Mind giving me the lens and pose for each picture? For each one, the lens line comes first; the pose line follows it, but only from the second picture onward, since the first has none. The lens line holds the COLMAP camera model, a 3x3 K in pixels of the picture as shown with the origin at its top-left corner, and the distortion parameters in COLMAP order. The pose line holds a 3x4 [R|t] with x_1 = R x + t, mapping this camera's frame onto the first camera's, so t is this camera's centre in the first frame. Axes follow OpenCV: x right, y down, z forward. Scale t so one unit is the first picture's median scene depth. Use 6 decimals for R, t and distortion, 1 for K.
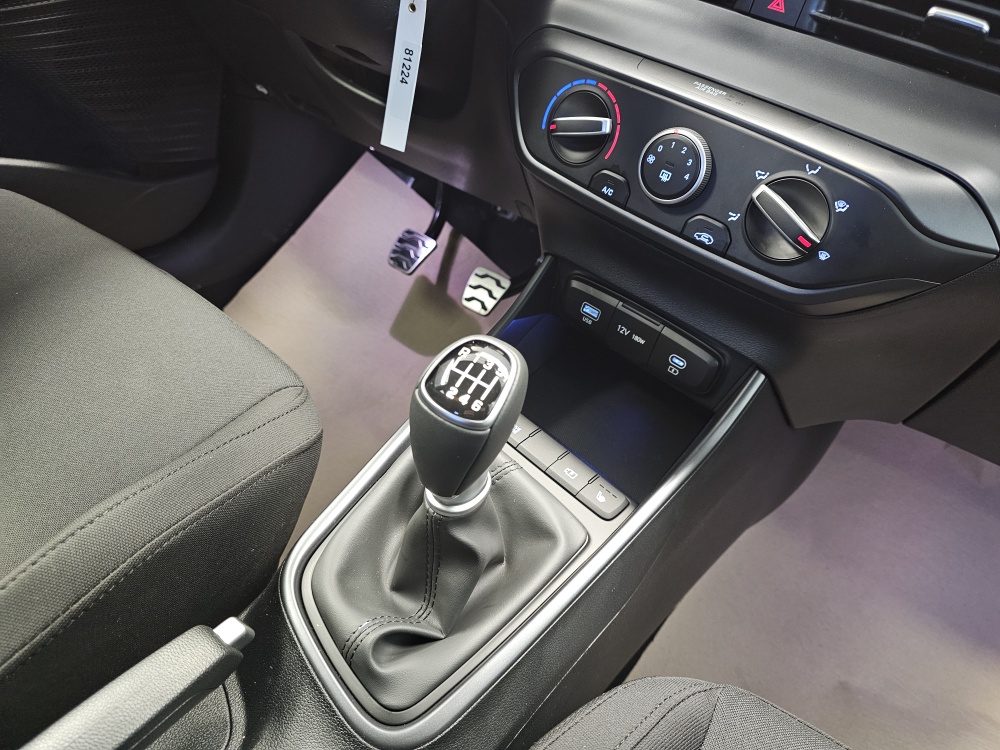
lens RADIAL K [[677.8, 0, 526.3], [0, 677.8, 370.4], [0, 0, 1]] dist [0.056094, -0.063244]
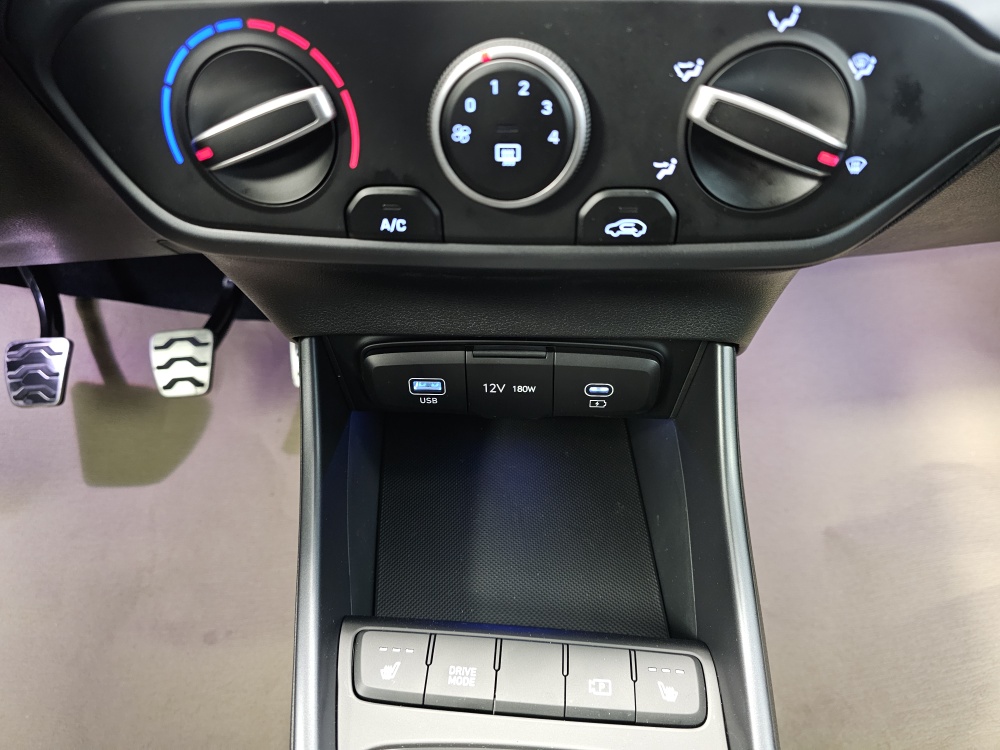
lens RADIAL K [[677.8, 0, 506.5], [0, 677.8, 362.1], [0, 0, 1]] dist [0.056094, -0.063244]
pose [[0.781912, -0.553295, 0.287190, -0.007680], [0.500212, 0.831796, 0.240630, -0.183012], [-0.372023, -0.044495, 0.927157, 0.364797]]
